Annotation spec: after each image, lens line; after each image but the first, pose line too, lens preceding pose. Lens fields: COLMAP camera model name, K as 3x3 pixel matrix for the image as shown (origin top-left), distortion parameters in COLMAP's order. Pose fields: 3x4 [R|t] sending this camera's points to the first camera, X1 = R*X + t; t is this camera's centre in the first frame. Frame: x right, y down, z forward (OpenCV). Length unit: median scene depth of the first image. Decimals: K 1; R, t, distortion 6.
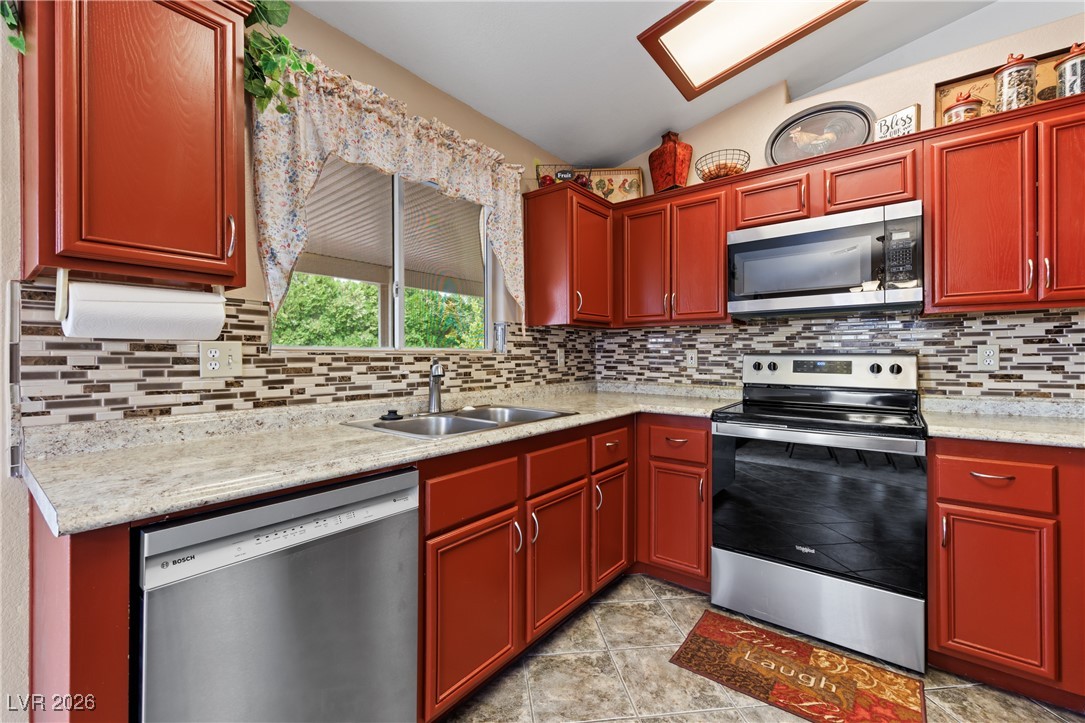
lens RADIAL K [[458.5, 0, 533.3], [0, 458.5, 355.3], [0, 0, 1]] dist [0.001621, 0.000435]
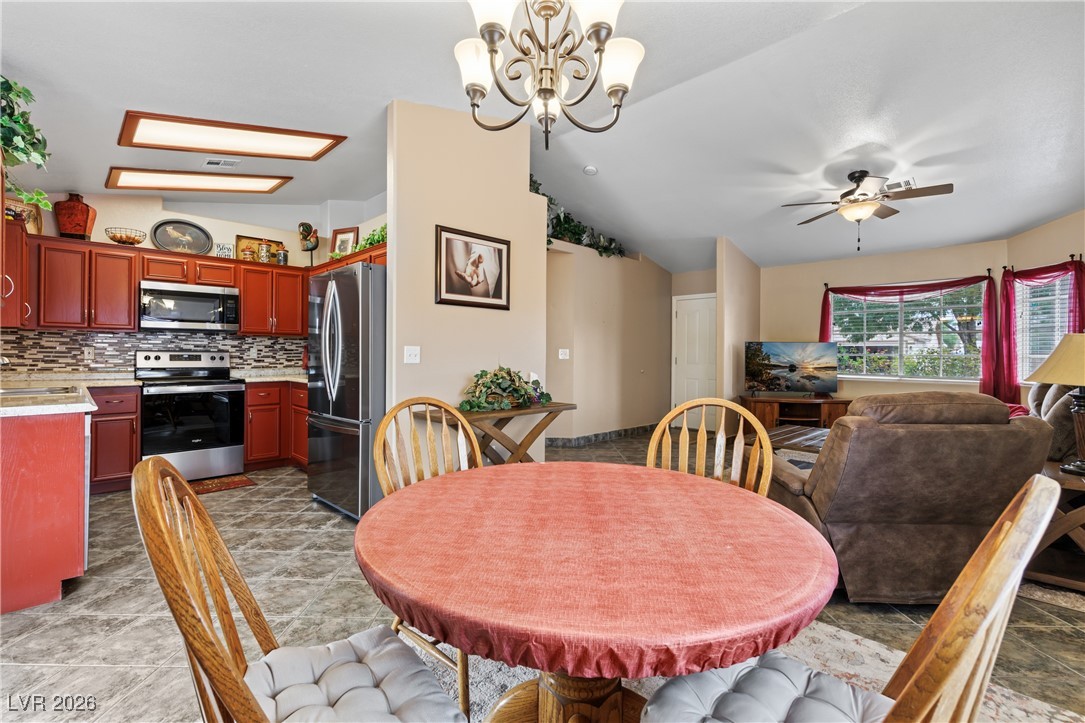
lens RADIAL K [[479.7, 0, 536.2], [0, 479.7, 352.3], [0, 0, 1]] dist [0.000821, 0.000366]
pose [[0.123219, 0.005665, 0.992363, -1.365133], [-0.007240, 0.999962, -0.004809, 0.001862], [-0.992353, -0.006592, 0.123256, -0.816191]]
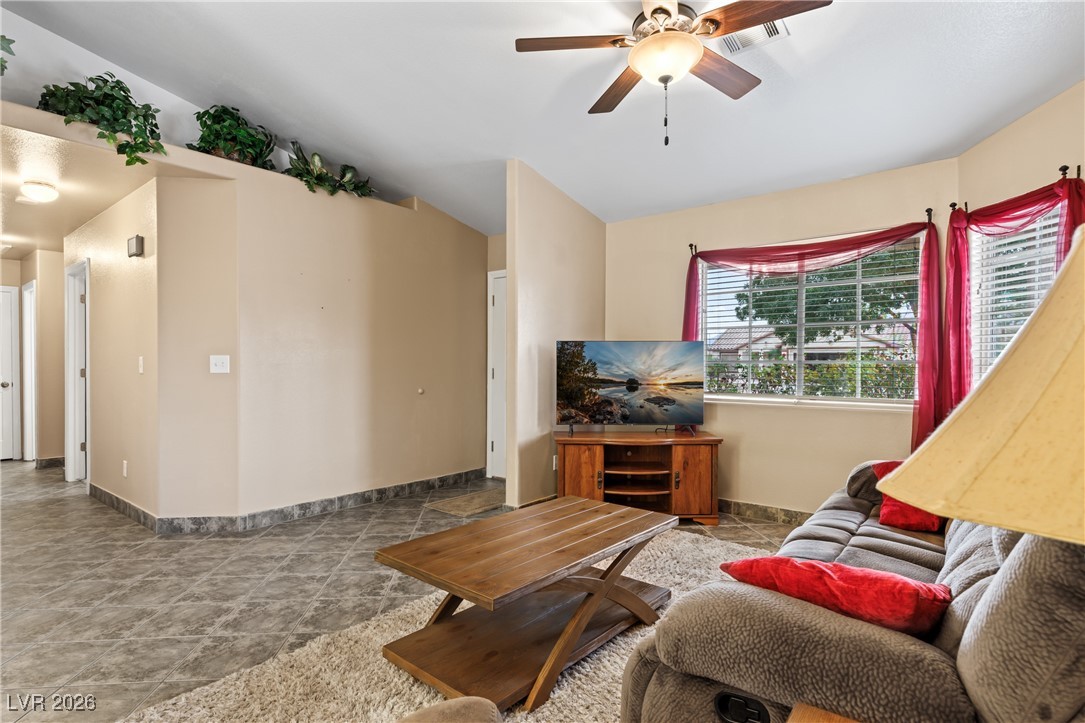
lens RADIAL K [[553.4, 0, 546.3], [0, 553.4, 371.3], [0, 0, 1]] dist [0.003112, 0.000300]
pose [[0.021639, -0.009993, 0.999716, -0.258546], [0.000201, 0.999950, 0.009991, 0.003303], [-0.999766, -0.000015, 0.021640, -1.755544]]
